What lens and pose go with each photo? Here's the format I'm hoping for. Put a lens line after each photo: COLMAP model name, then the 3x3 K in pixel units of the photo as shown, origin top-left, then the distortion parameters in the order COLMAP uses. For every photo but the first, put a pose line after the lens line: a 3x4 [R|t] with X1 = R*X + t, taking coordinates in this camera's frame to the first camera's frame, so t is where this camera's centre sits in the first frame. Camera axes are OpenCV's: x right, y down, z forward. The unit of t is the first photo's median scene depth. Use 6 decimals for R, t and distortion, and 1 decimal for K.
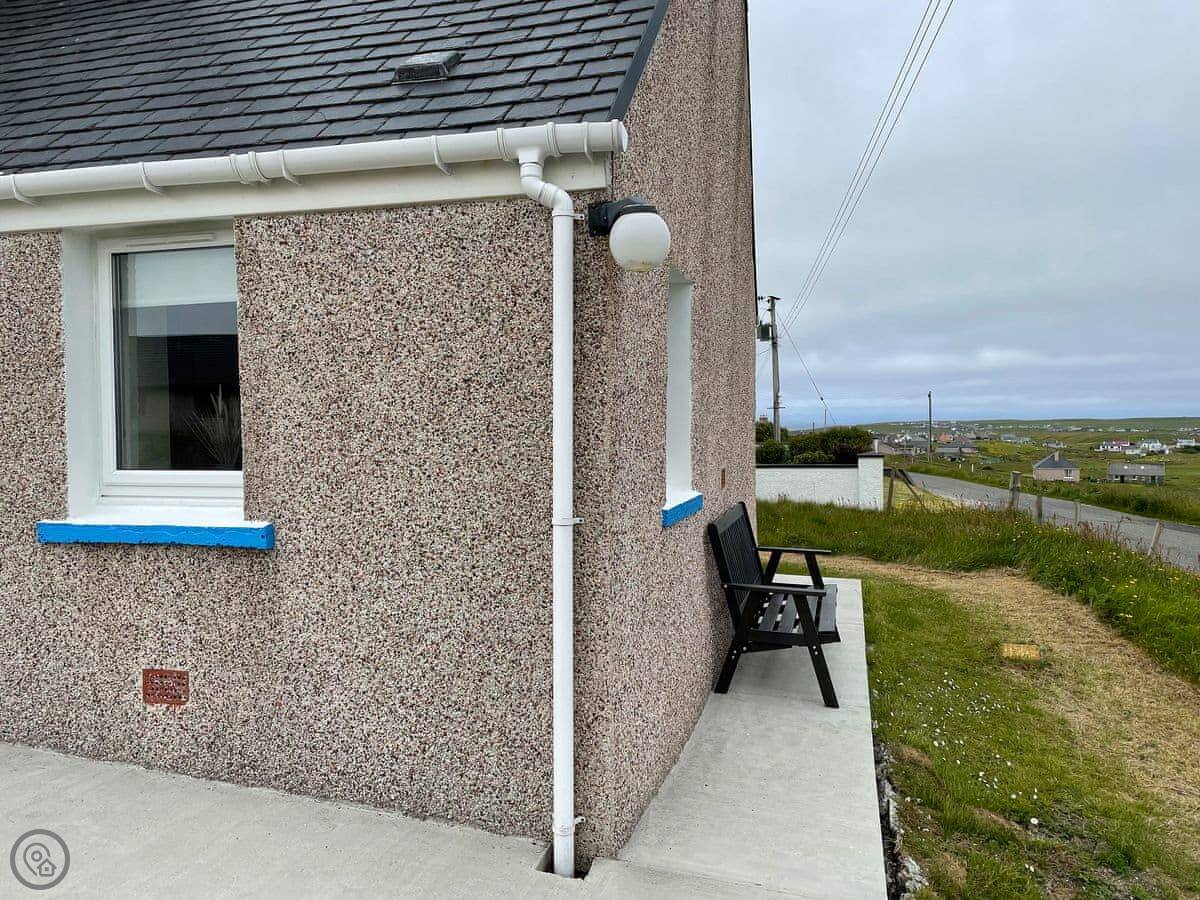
lens RADIAL K [[908.8, 0, 602.5], [0, 908.8, 445.0], [0, 0, 1]] dist [0.021531, -0.000008]
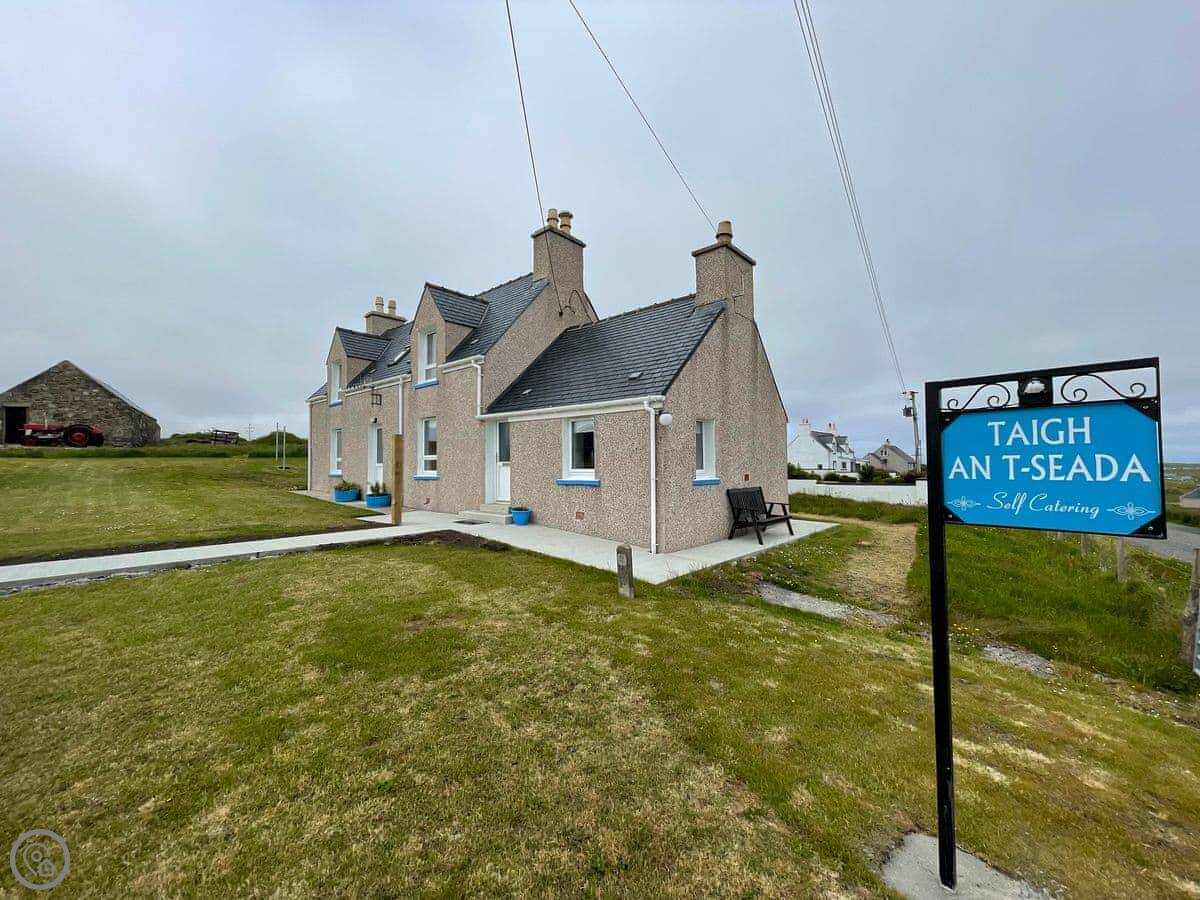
lens RADIAL K [[485.8, 0, 599.2], [0, 485.8, 446.9], [0, 0, 1]] dist [0.002957, -0.000141]
pose [[0.896132, -0.013998, -0.443567, 0.688090], [-0.012933, 0.998254, -0.057632, 0.057671], [0.443599, 0.057383, 0.894386, -1.146925]]
